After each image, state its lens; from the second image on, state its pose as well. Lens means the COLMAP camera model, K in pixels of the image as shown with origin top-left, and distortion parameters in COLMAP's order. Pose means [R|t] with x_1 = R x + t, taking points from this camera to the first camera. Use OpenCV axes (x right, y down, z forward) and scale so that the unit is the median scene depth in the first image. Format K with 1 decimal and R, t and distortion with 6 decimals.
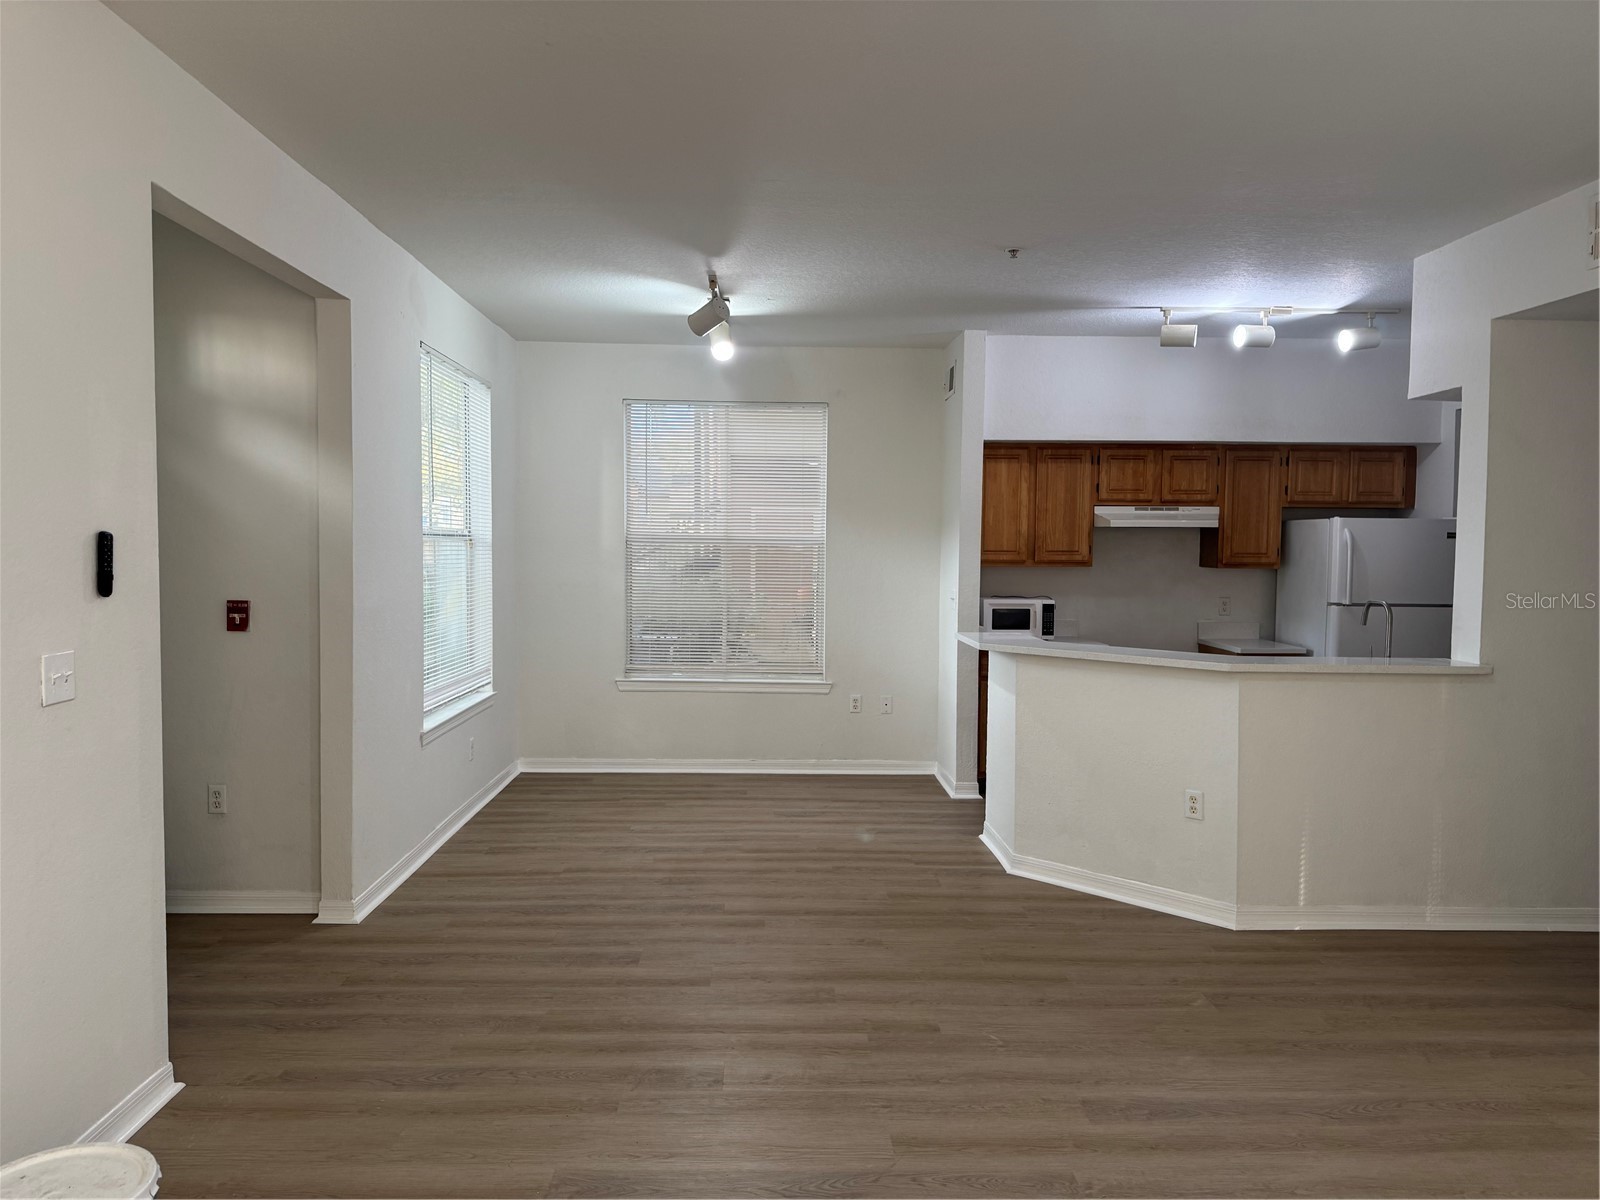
lens RADIAL K [[1121.1, 0, 800.0], [0, 1121.1, 600.0], [0, 0, 1]] dist [0.152469, -0.222544]
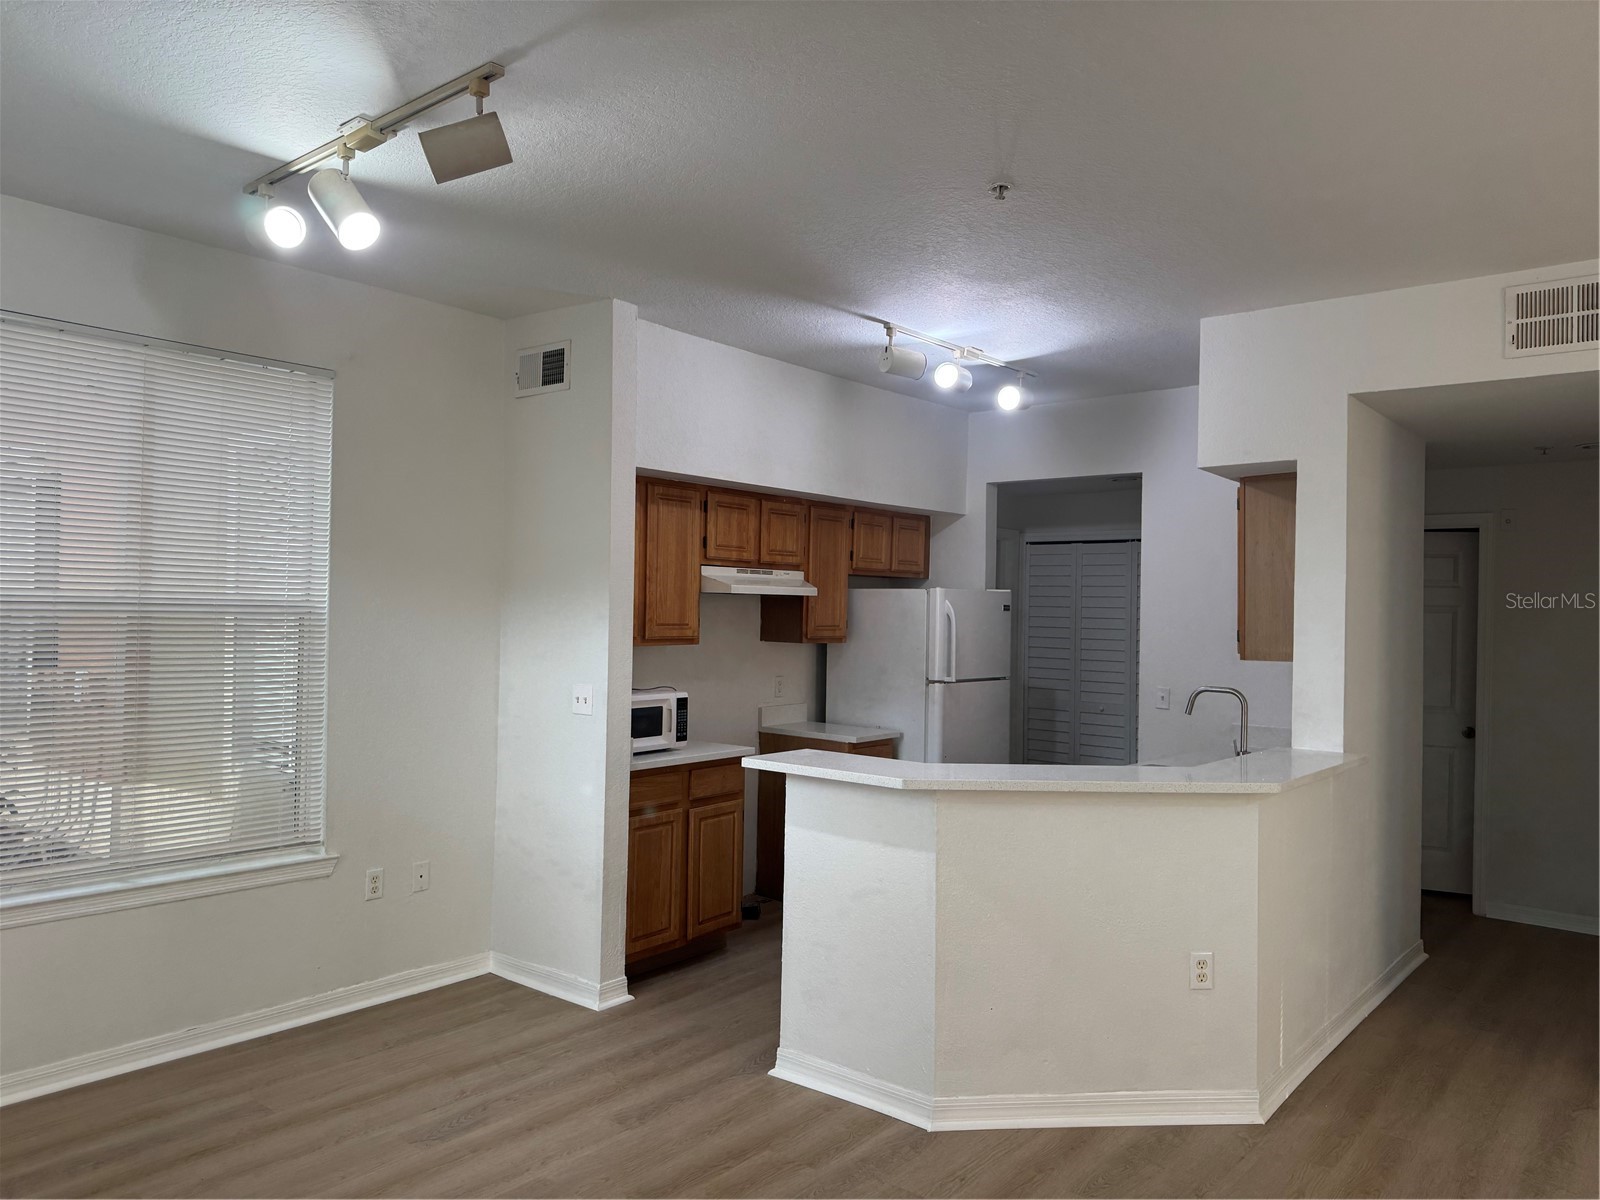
lens RADIAL K [[1121.1, 0, 800.0], [0, 1121.1, 600.0], [0, 0, 1]] dist [0.152469, -0.222544]
pose [[0.664532, 0.008226, 0.747214, -0.265473], [0.027364, 0.999001, -0.035333, -0.030978], [-0.746758, 0.043927, 0.663643, 0.447487]]
